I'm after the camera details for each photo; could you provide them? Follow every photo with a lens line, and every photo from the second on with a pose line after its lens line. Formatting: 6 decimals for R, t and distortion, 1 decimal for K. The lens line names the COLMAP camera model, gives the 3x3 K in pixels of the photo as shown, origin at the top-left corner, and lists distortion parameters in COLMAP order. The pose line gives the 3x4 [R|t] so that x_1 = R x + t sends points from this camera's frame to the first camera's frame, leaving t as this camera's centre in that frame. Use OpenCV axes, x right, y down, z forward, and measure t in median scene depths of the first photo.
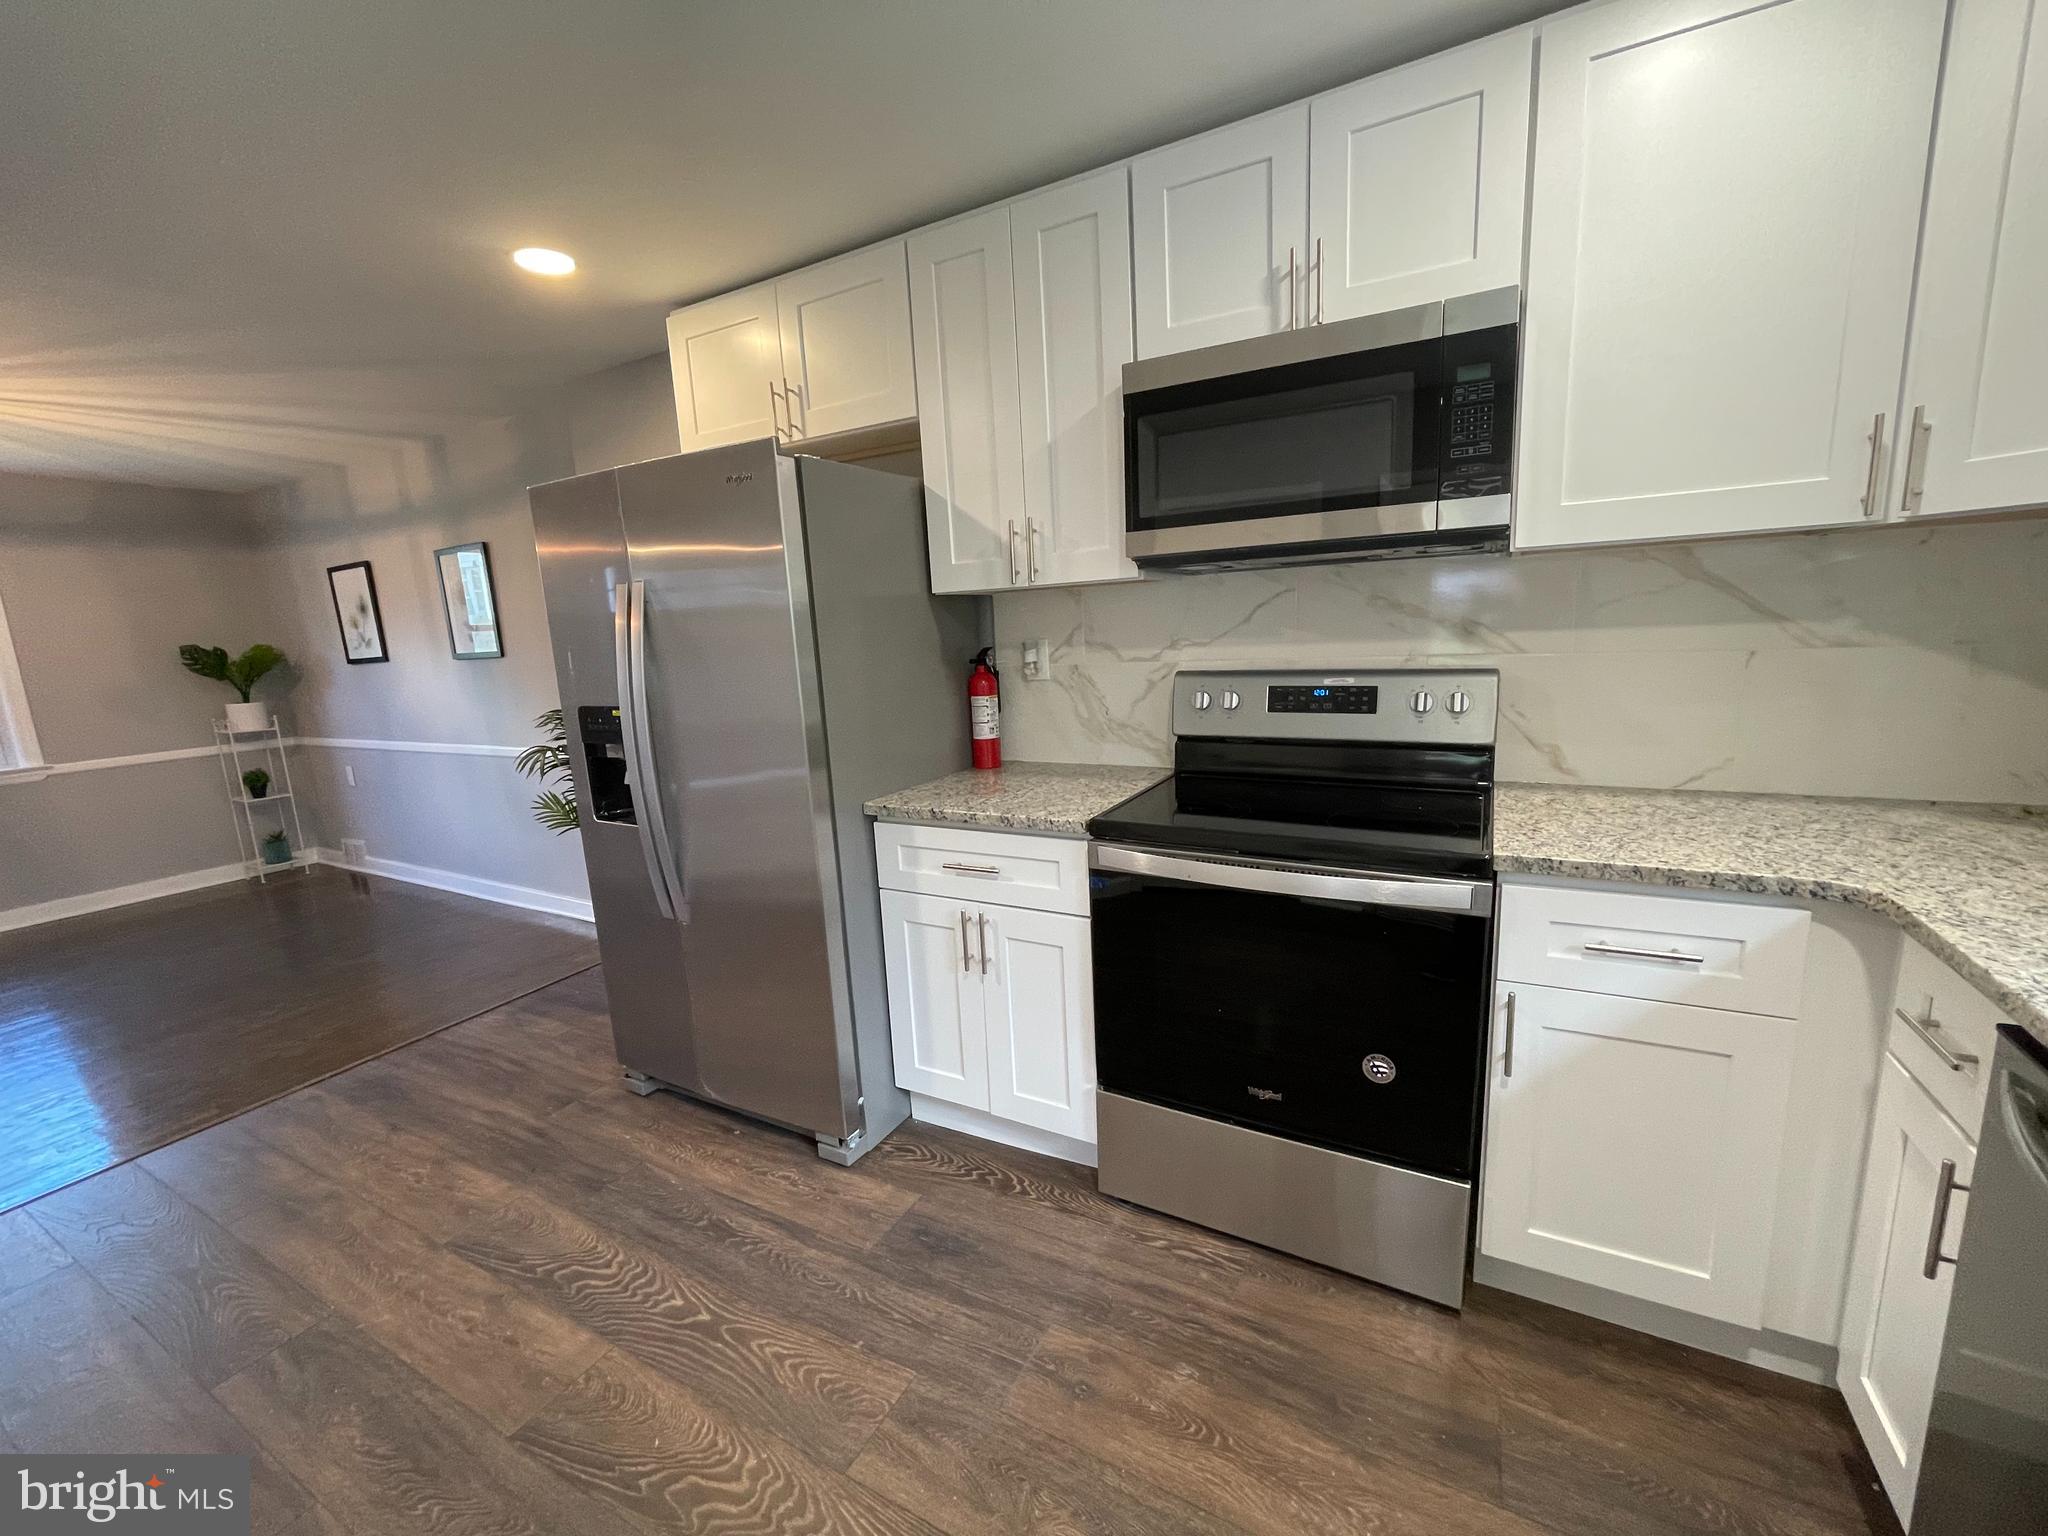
lens RADIAL K [[828.5, 0, 1026.0], [0, 828.5, 770.9], [0, 0, 1]] dist [-0.000475, 0.000509]
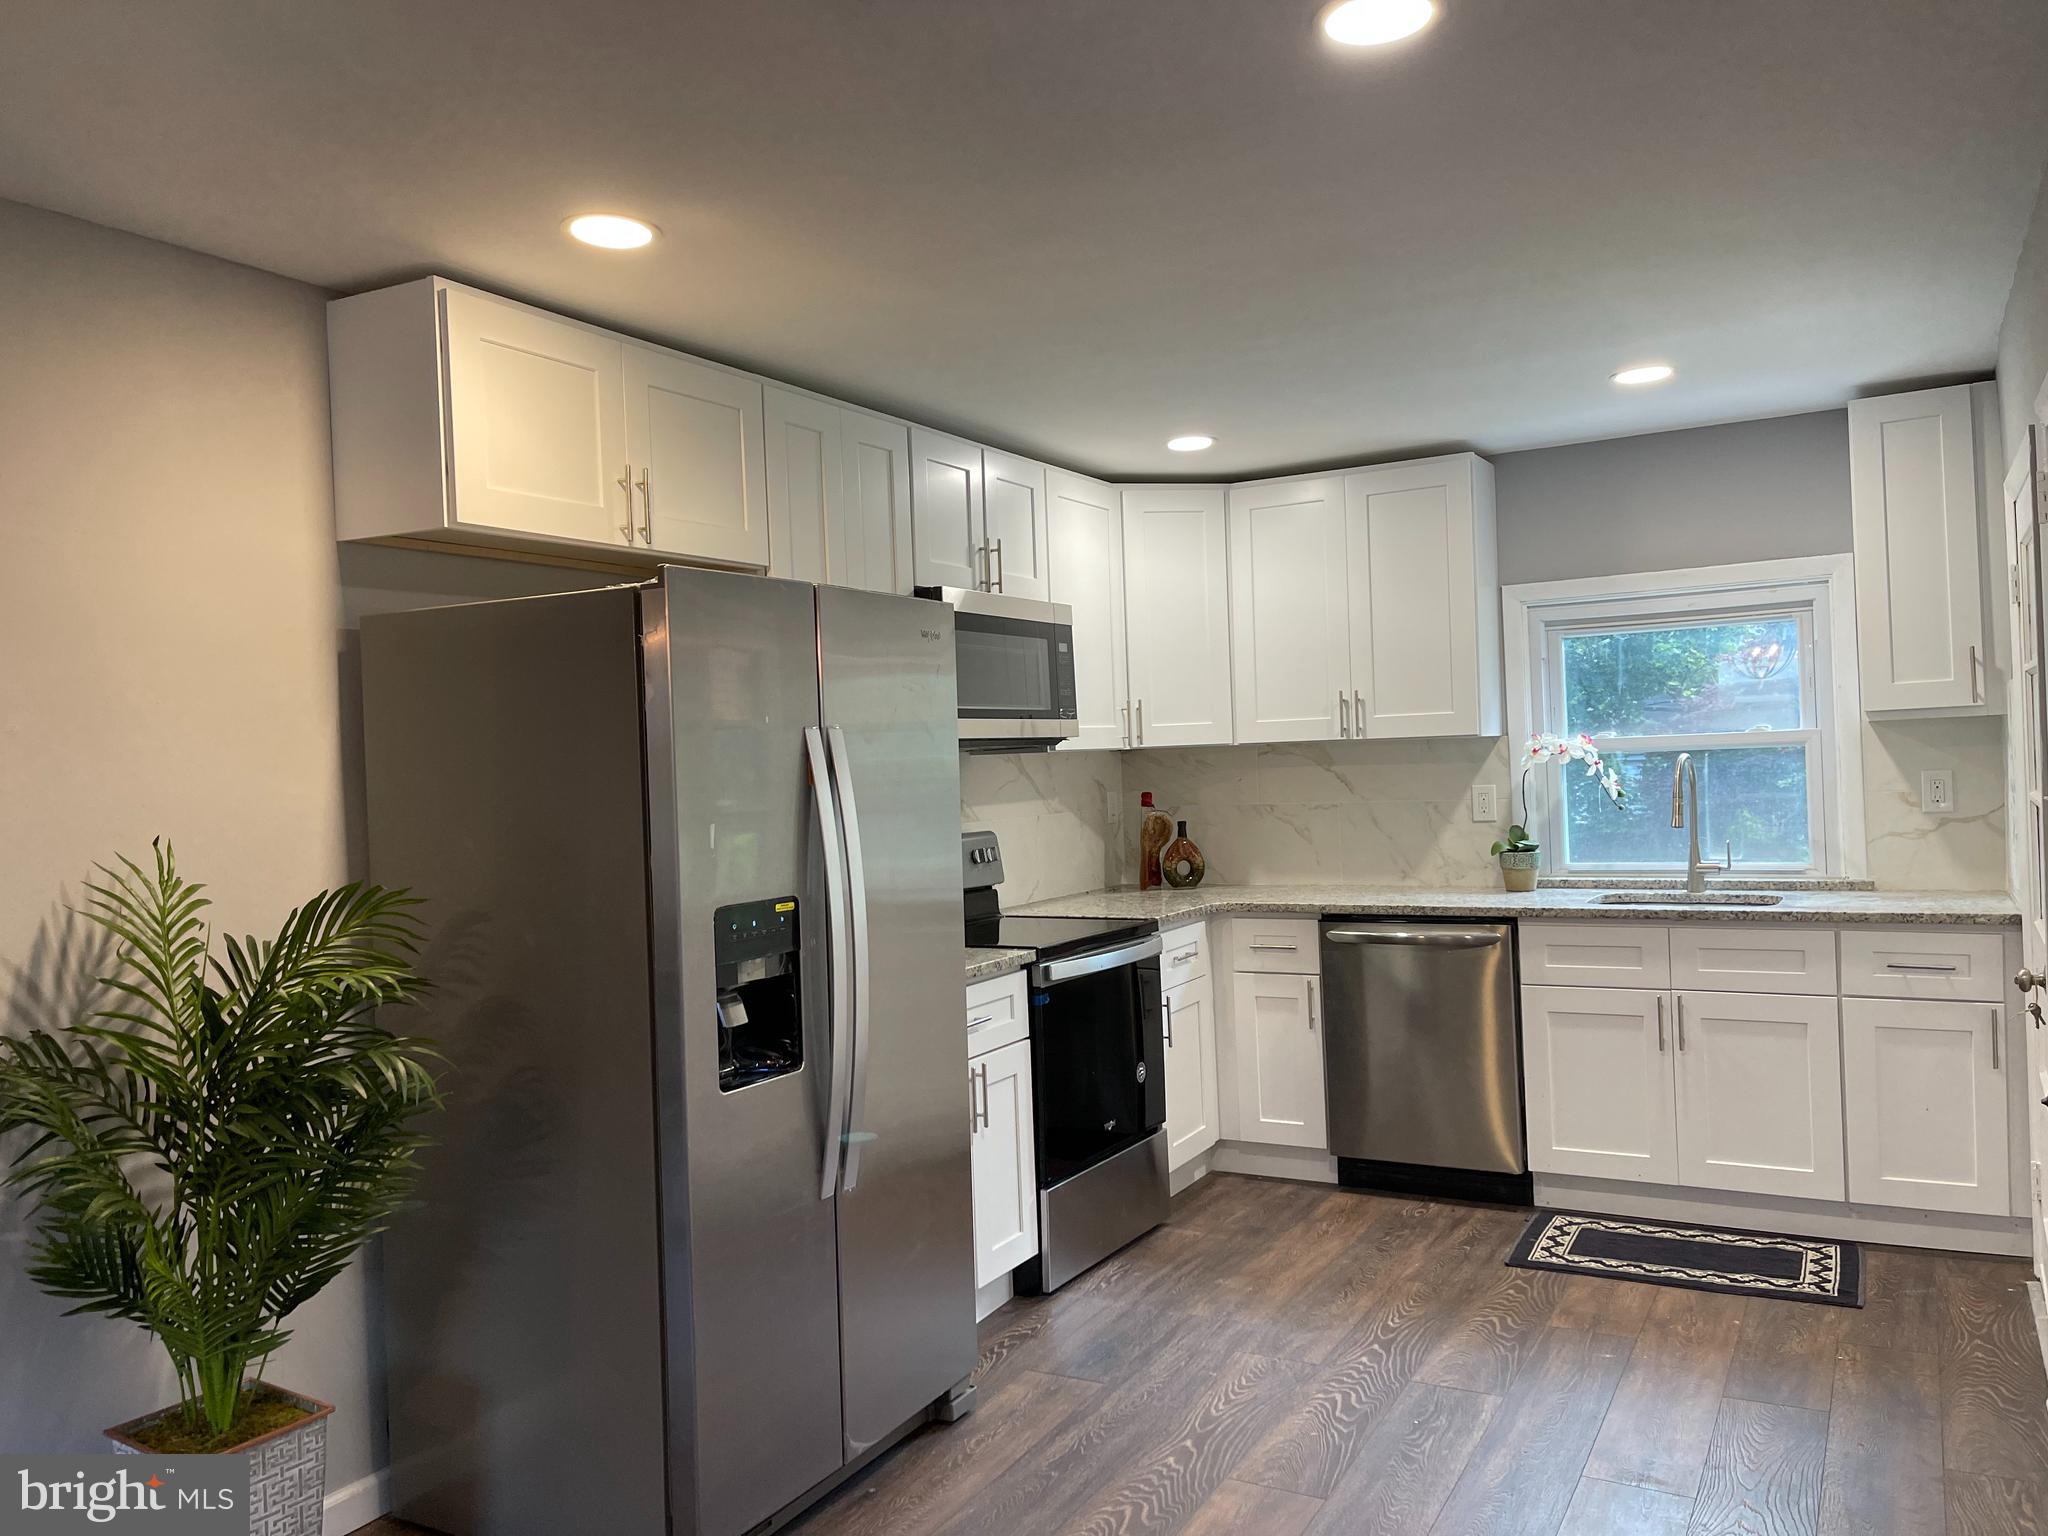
lens RADIAL K [[1534.9, 0, 1024.0], [0, 1534.9, 768.0], [0, 0, 1]] dist [0.020888, -0.000946]
pose [[0.017457, 0.043778, 0.998889, -2.295765], [0.214535, 0.975608, -0.046507, -0.103187], [-0.976560, 0.215109, 0.007640, 0.993600]]
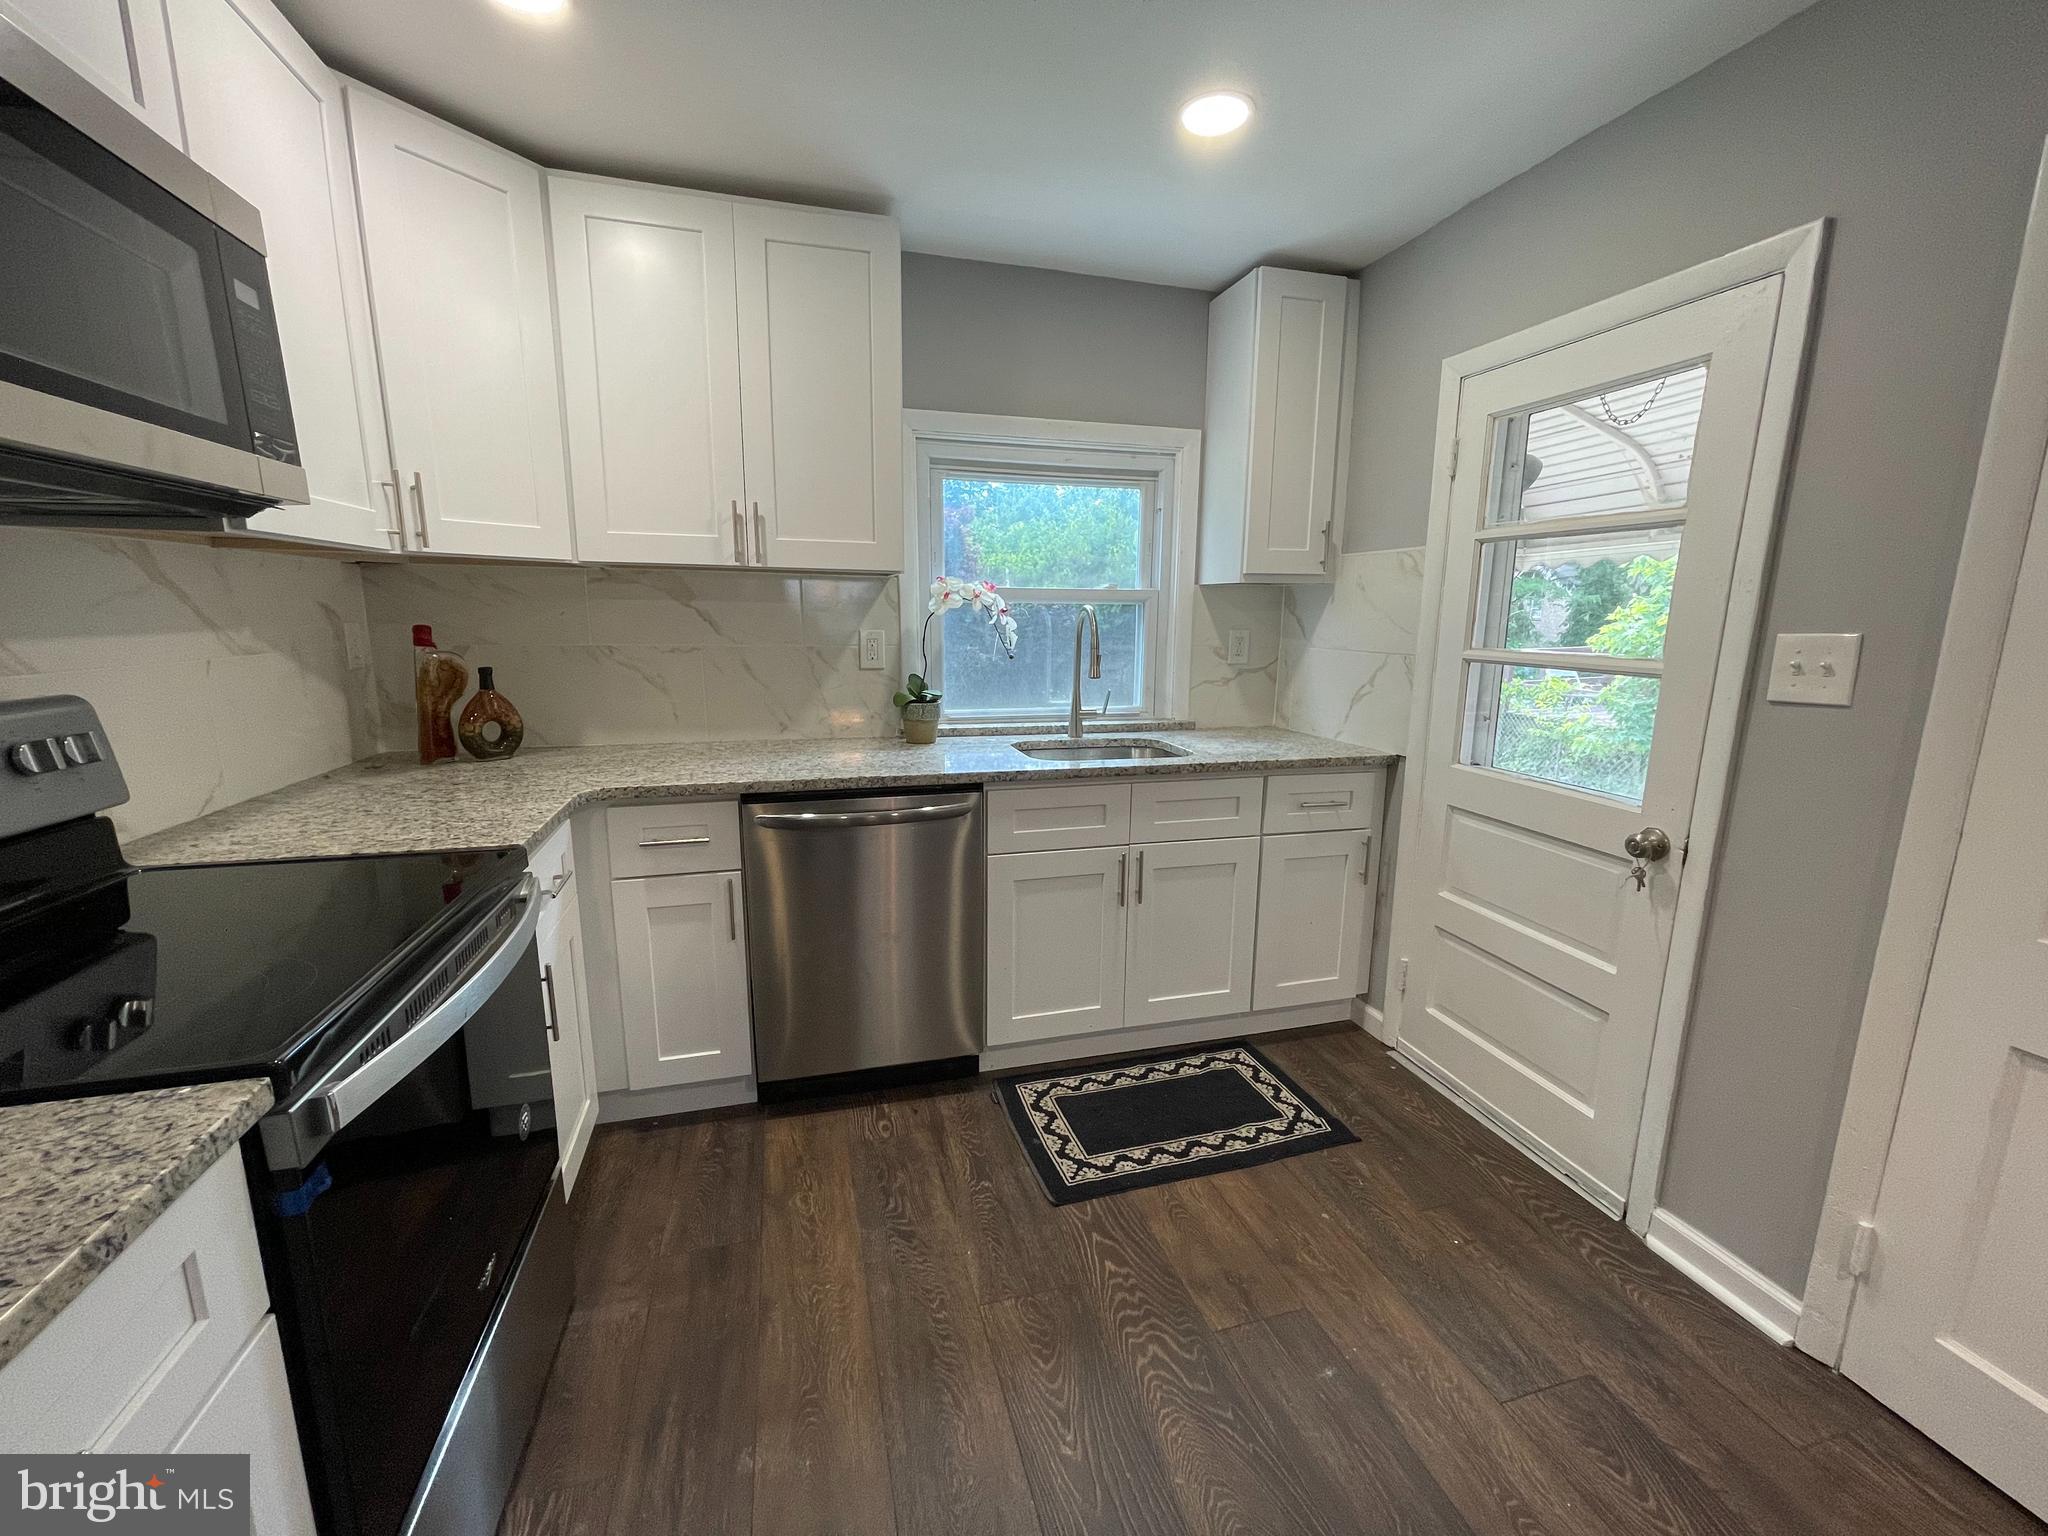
lens RADIAL K [[828.5, 0, 1026.0], [0, 828.5, 770.9], [0, 0, 1]] dist [-0.000475, 0.000509]
pose [[-0.700537, -0.093198, 0.707504, -0.505697], [0.149275, 0.950364, 0.272995, -0.145569], [-0.697828, 0.296856, -0.651853, 1.012942]]
